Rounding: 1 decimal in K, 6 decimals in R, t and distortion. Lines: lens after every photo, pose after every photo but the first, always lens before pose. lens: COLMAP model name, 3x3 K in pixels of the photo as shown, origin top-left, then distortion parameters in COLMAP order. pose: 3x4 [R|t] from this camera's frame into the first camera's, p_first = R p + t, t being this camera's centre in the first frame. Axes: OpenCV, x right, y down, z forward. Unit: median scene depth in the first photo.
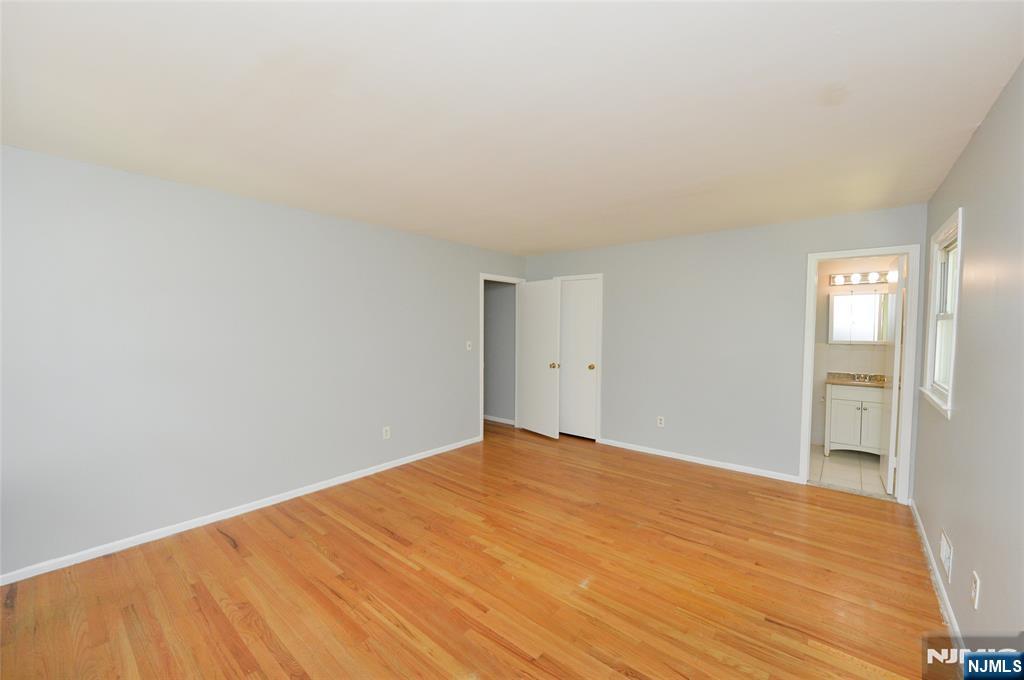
lens RADIAL K [[431.6, 0, 517.6], [0, 431.6, 315.9], [0, 0, 1]] dist [-0.014207, -0.000156]
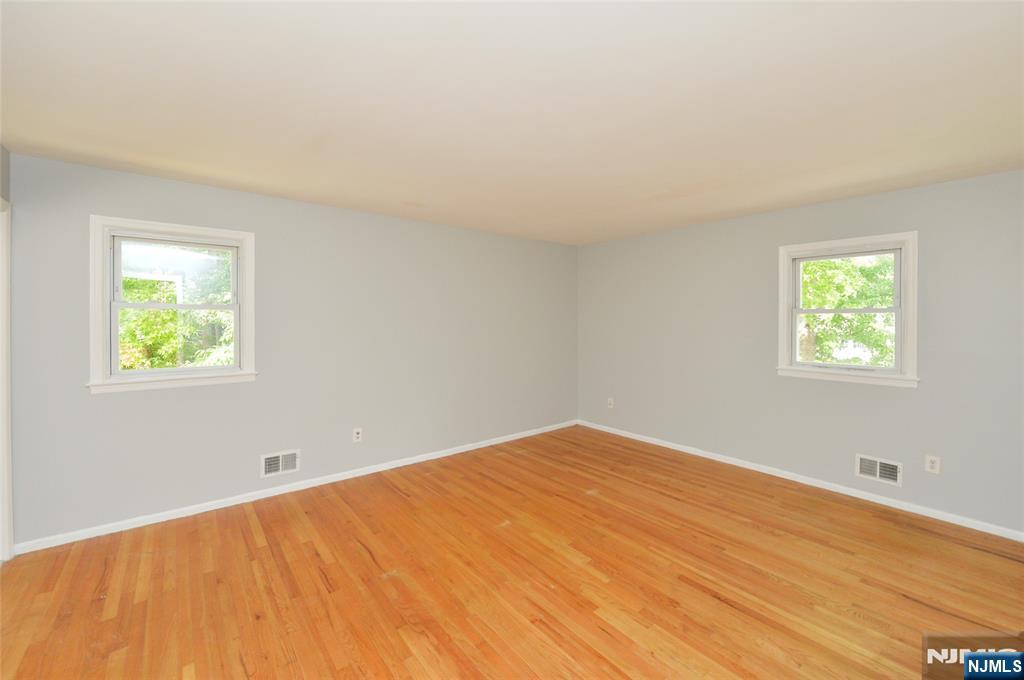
lens RADIAL K [[431.6, 0, 517.6], [0, 431.6, 315.9], [0, 0, 1]] dist [-0.014207, -0.000156]
pose [[-0.982546, -0.006144, 0.185918, -0.095676], [-0.010396, 0.999706, -0.021908, 0.044403], [-0.185728, -0.023458, -0.982321, 1.992025]]
